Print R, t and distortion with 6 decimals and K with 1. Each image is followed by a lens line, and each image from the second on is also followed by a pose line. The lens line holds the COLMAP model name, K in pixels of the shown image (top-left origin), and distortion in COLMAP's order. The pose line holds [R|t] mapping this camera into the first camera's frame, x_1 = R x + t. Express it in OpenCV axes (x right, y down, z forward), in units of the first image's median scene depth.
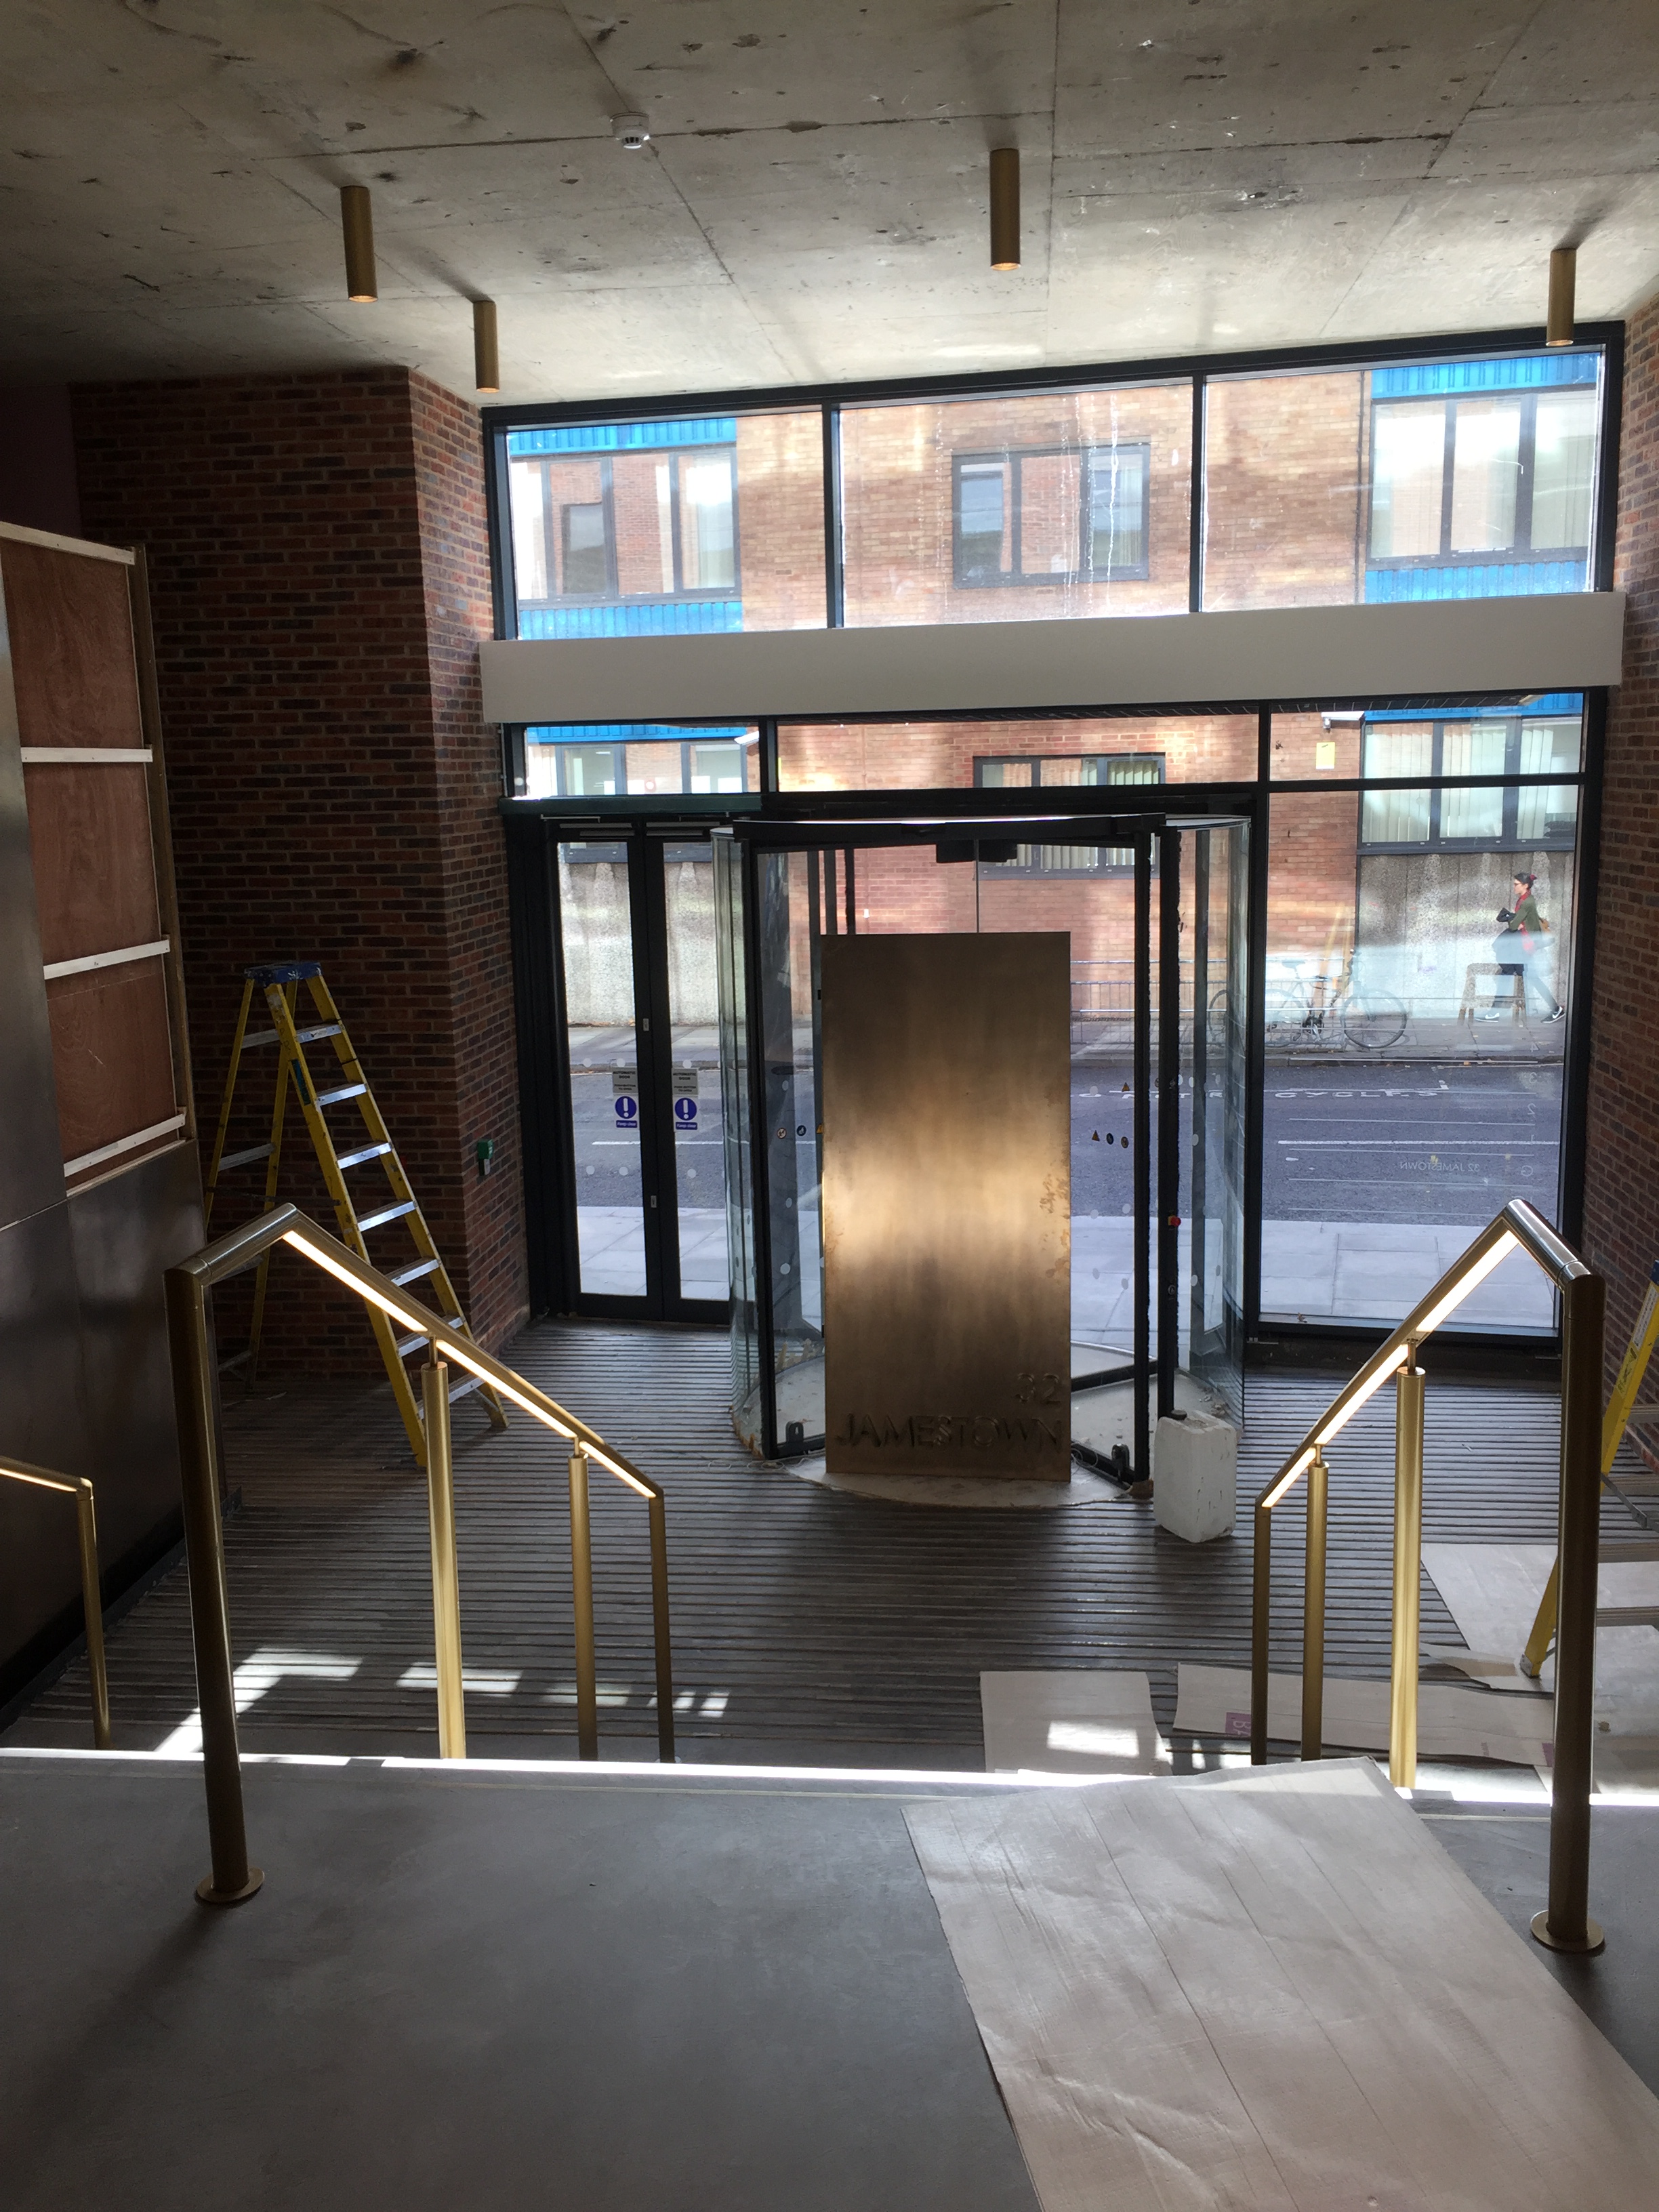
lens RADIAL K [[1909.6, 0, 821.9], [0, 1909.6, 1115.2], [0, 0, 1]] dist [0.094871, -0.145193]
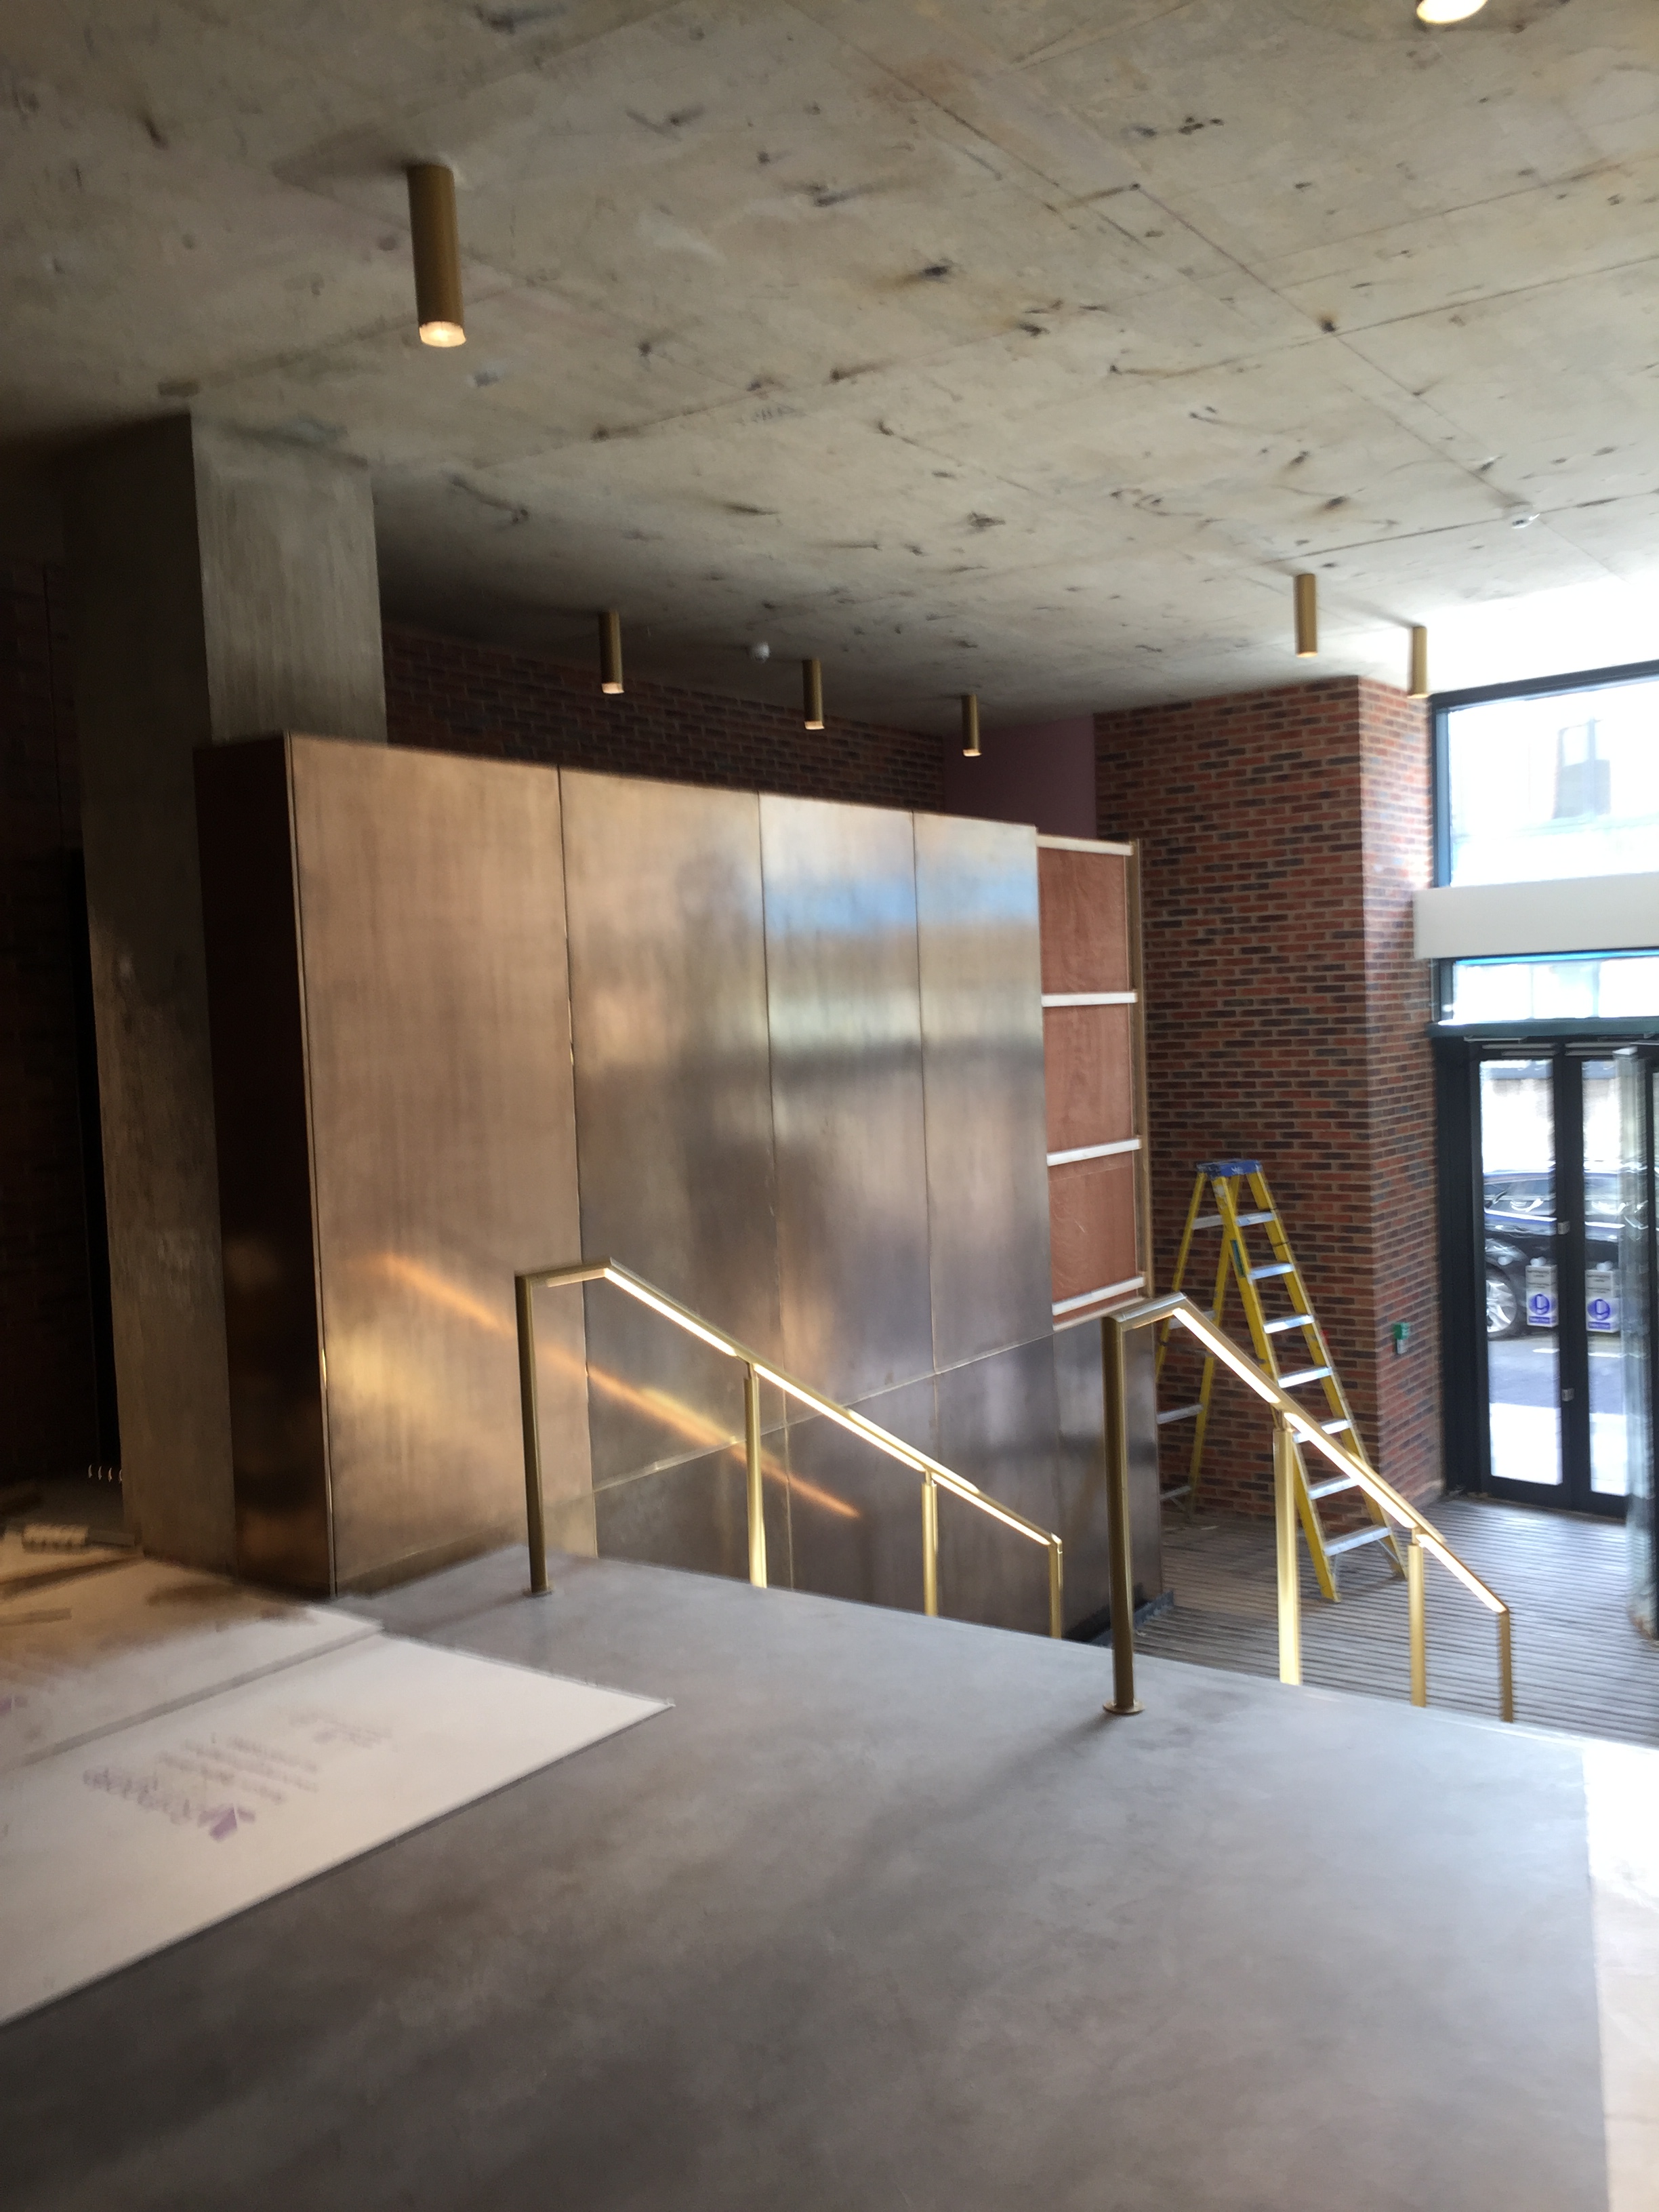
lens RADIAL K [[1909.6, 0, 821.9], [0, 1909.6, 1115.2], [0, 0, 1]] dist [0.094871, -0.145193]
pose [[0.877396, 0.015820, -0.479506, 0.071516], [-0.068639, 0.993314, -0.092822, 0.021648], [0.474831, 0.114355, 0.872616, -0.176169]]
